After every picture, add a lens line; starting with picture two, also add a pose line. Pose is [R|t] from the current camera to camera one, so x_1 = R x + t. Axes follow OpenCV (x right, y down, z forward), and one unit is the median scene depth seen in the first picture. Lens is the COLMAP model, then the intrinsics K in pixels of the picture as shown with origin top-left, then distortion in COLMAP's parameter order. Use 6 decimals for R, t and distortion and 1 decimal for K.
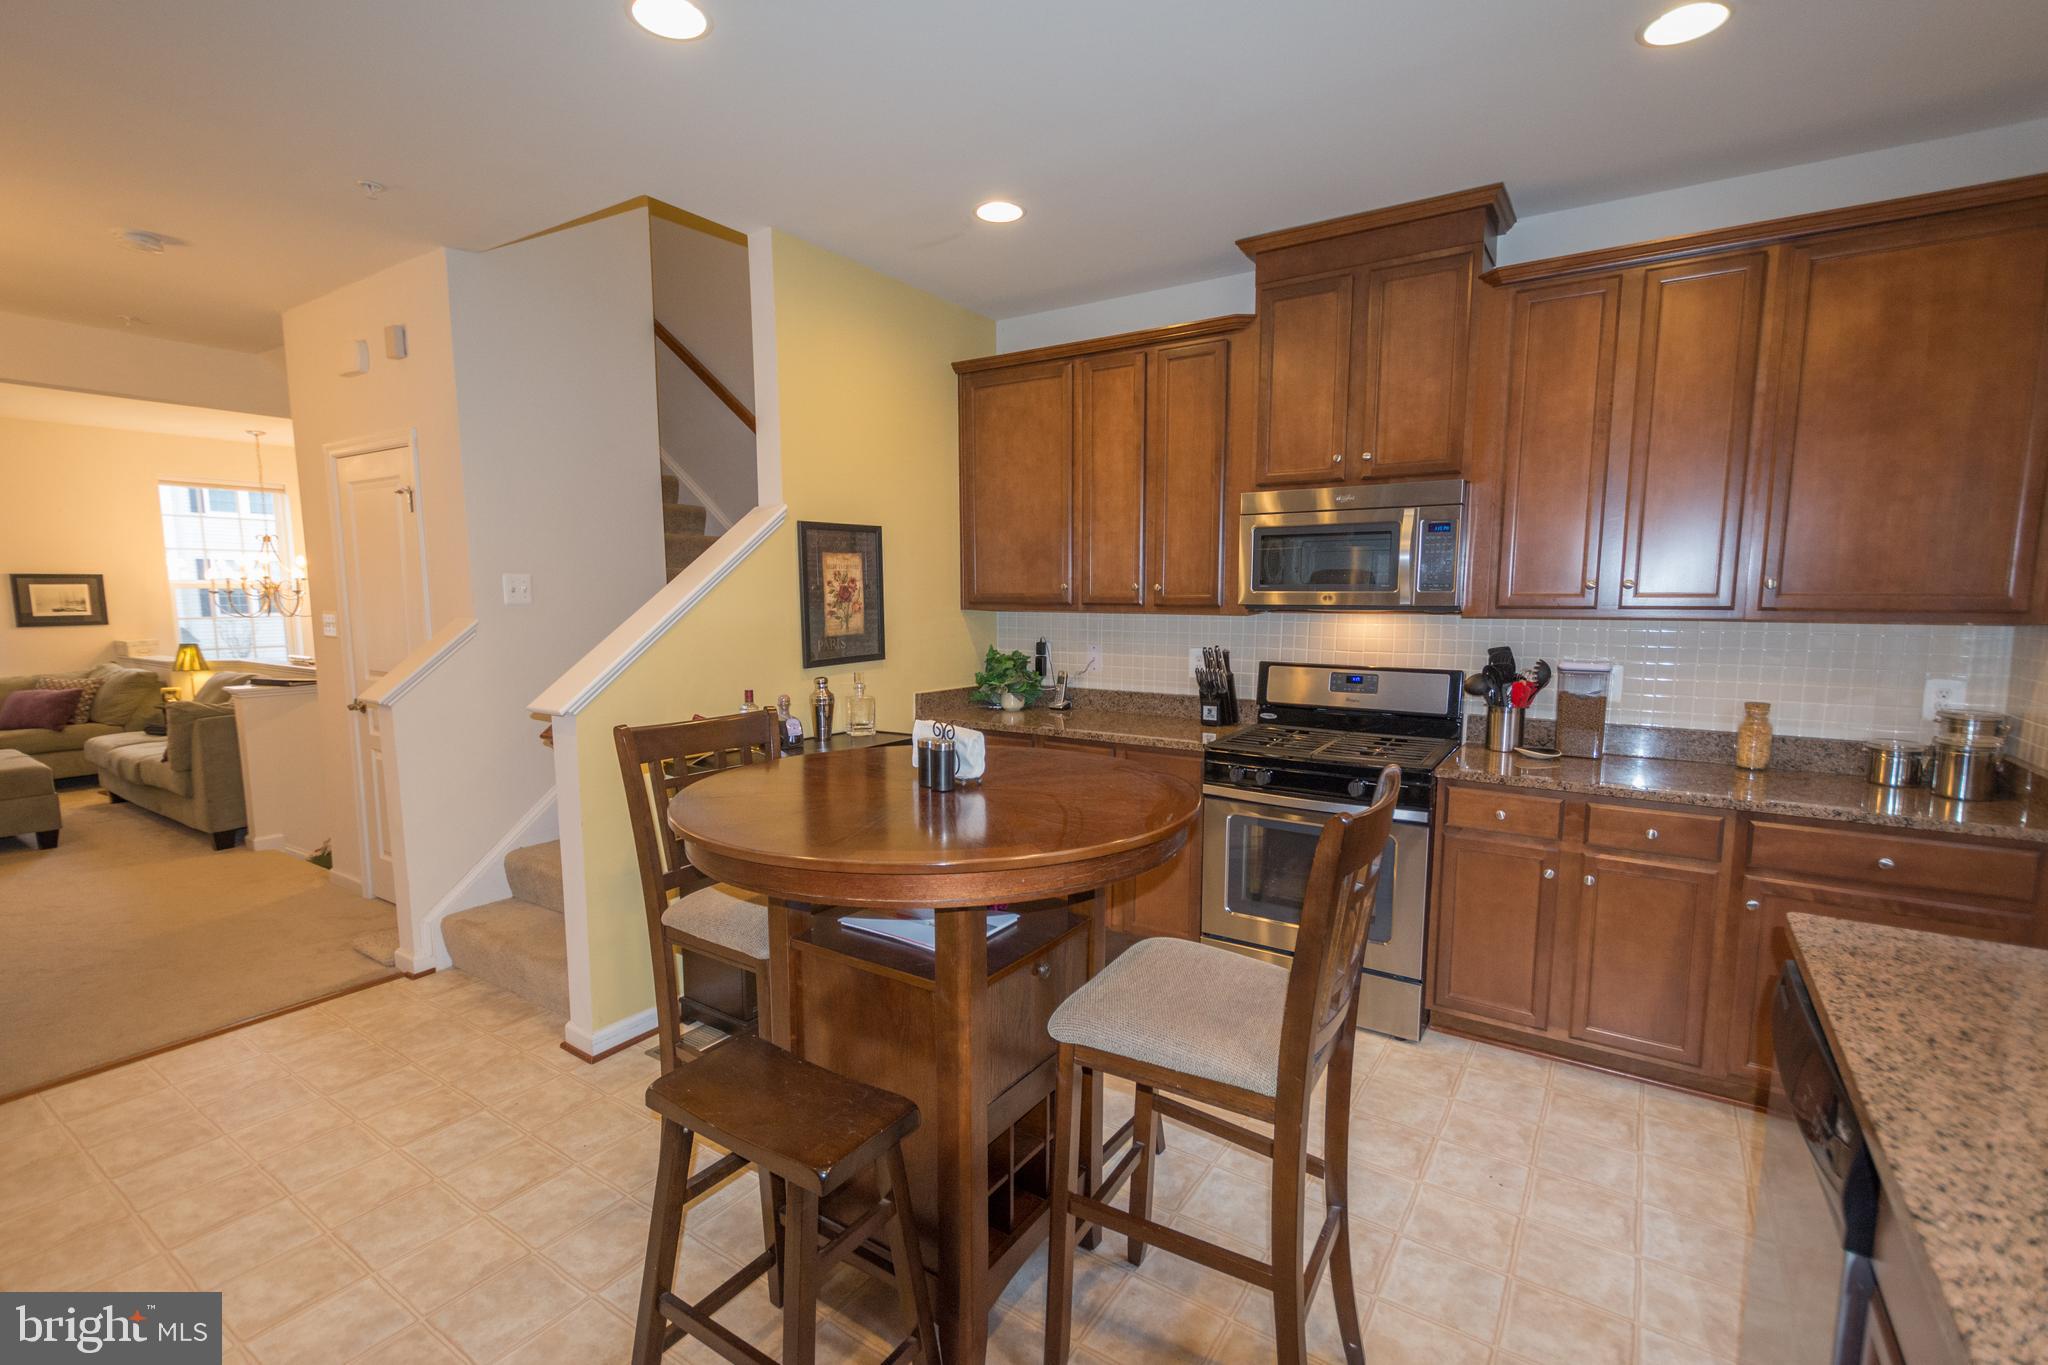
lens RADIAL K [[907.5, 0, 1029.0], [0, 907.5, 698.2], [0, 0, 1]] dist [0.016762, -0.008311]
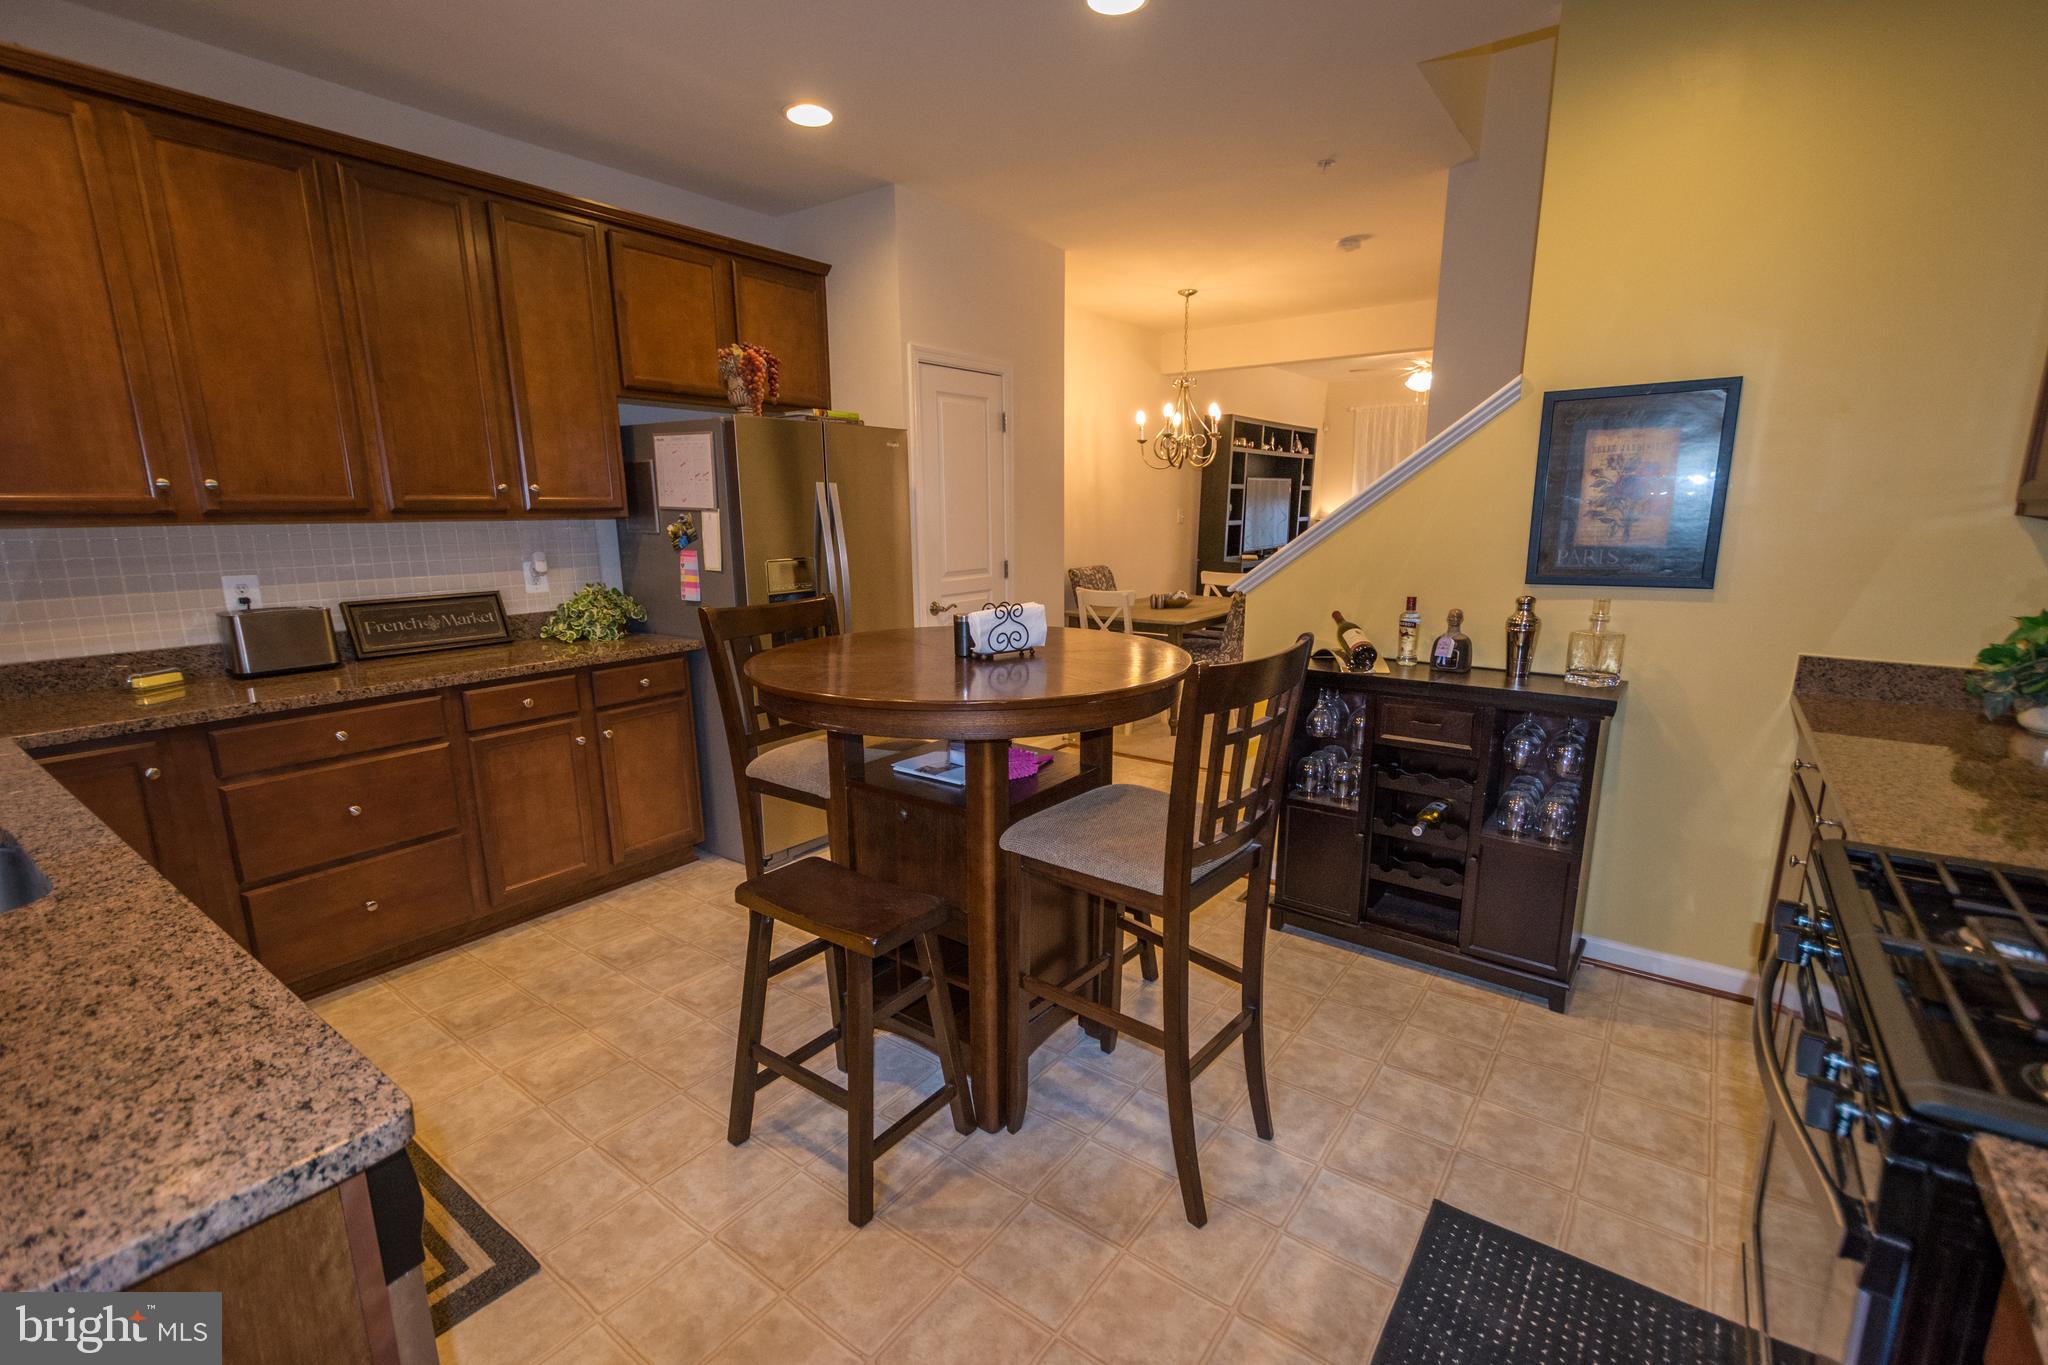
lens RADIAL K [[907.5, 0, 1029.0], [0, 907.5, 698.2], [0, 0, 1]] dist [0.016762, -0.008311]
pose [[-0.042144, 0.211485, -0.976472, 0.683829], [-0.115834, 0.969716, 0.215021, -0.068219], [0.992374, 0.122171, -0.016370, 0.716693]]
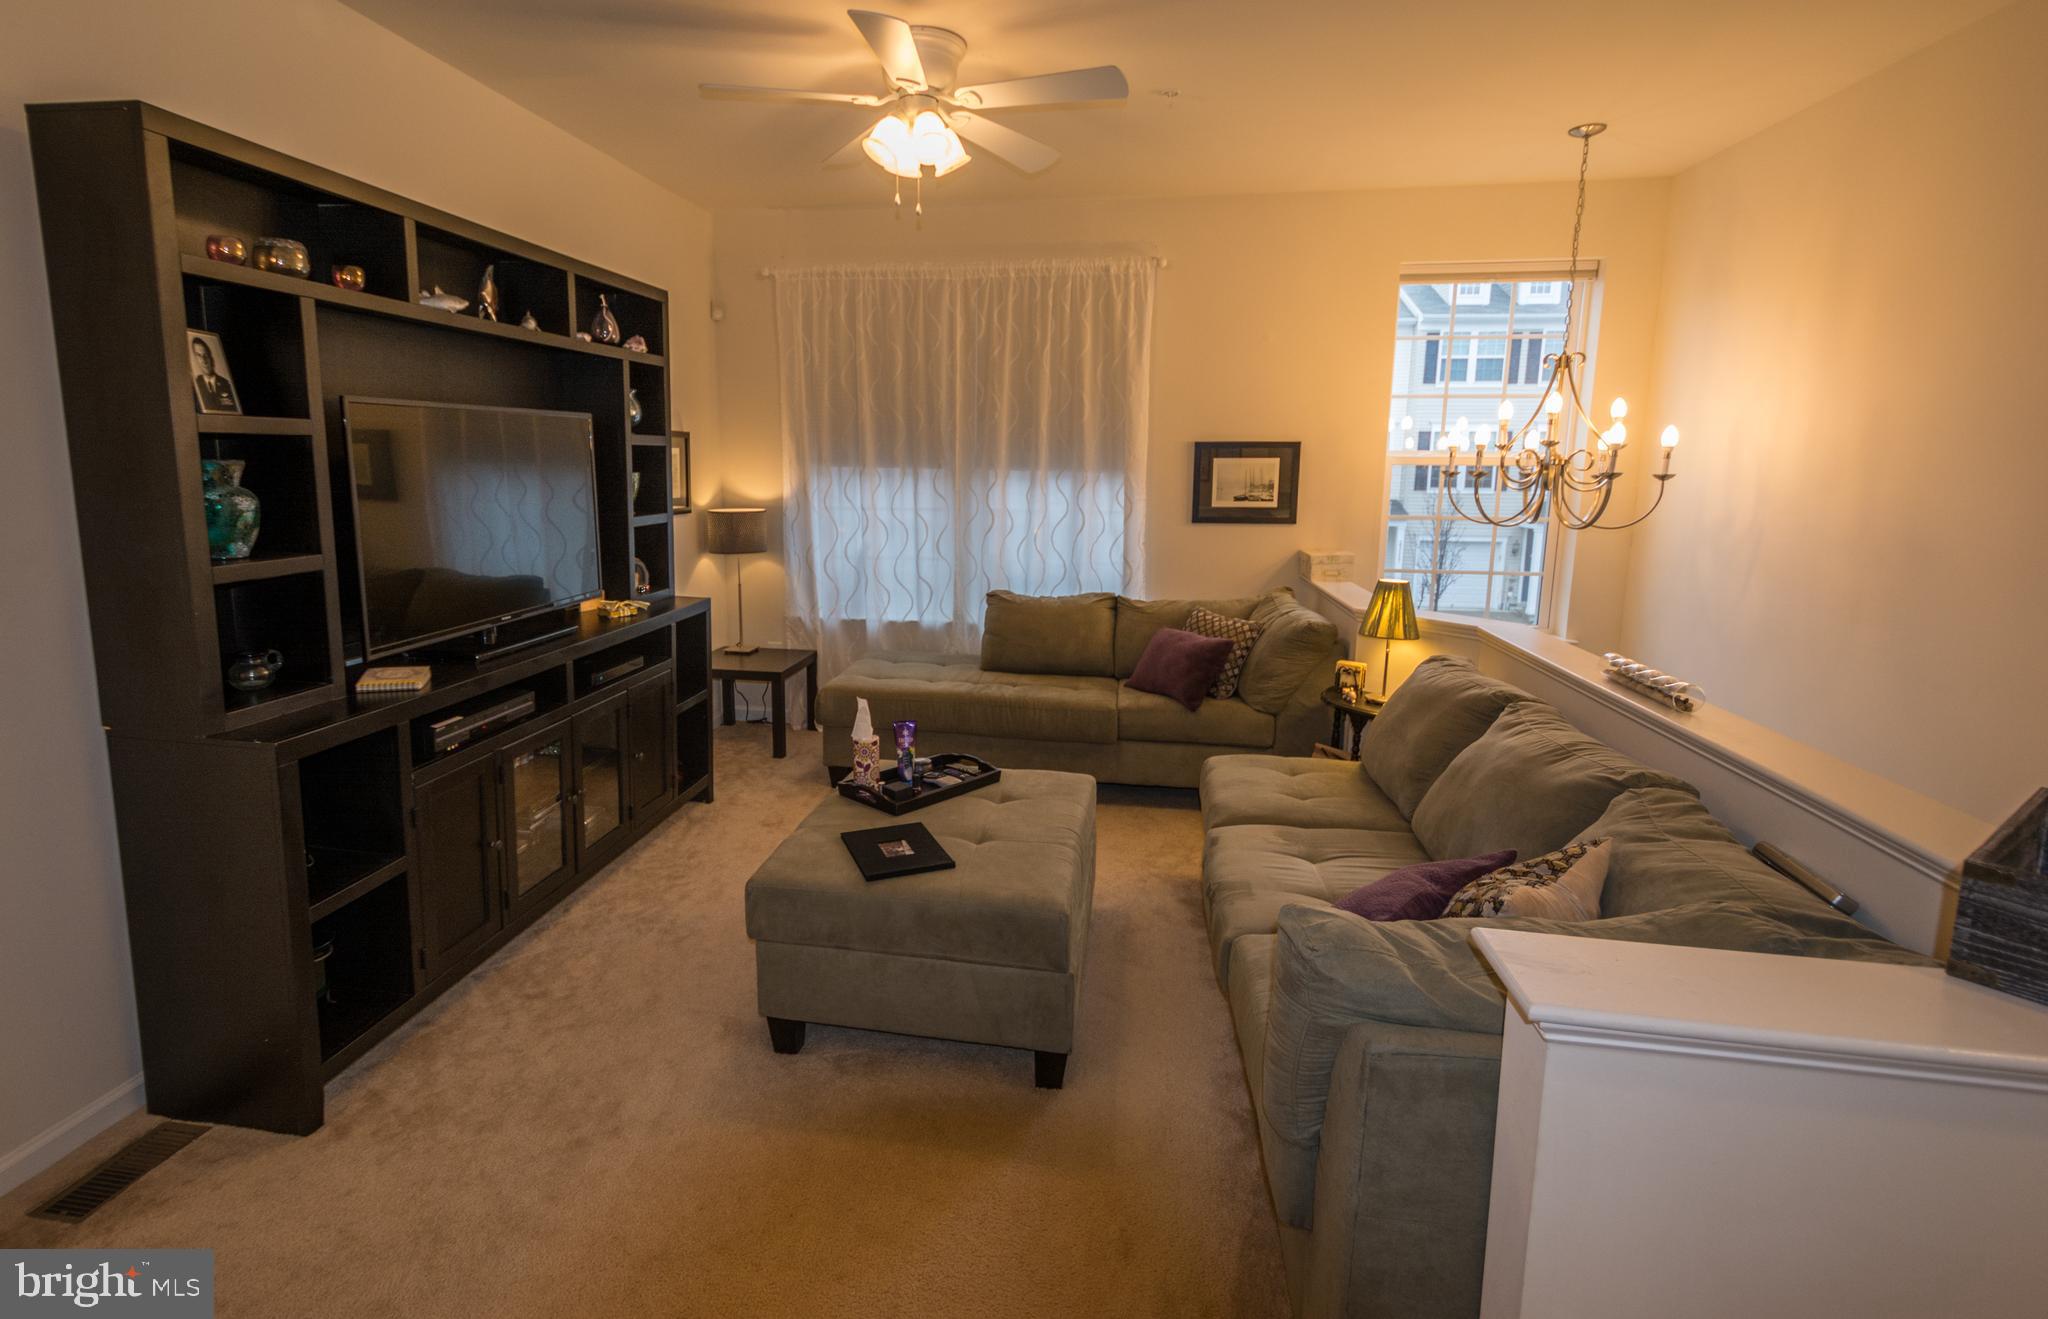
lens RADIAL K [[950.4, 0, 993.5], [0, 950.4, 607.1], [0, 0, 1]] dist [0.014979, 0.000008]
pose [[0.417163, 0.142478, -0.897594, -1.367568], [-0.119205, 0.987681, 0.101377, -0.177692], [0.900980, 0.064707, 0.429008, 1.469985]]
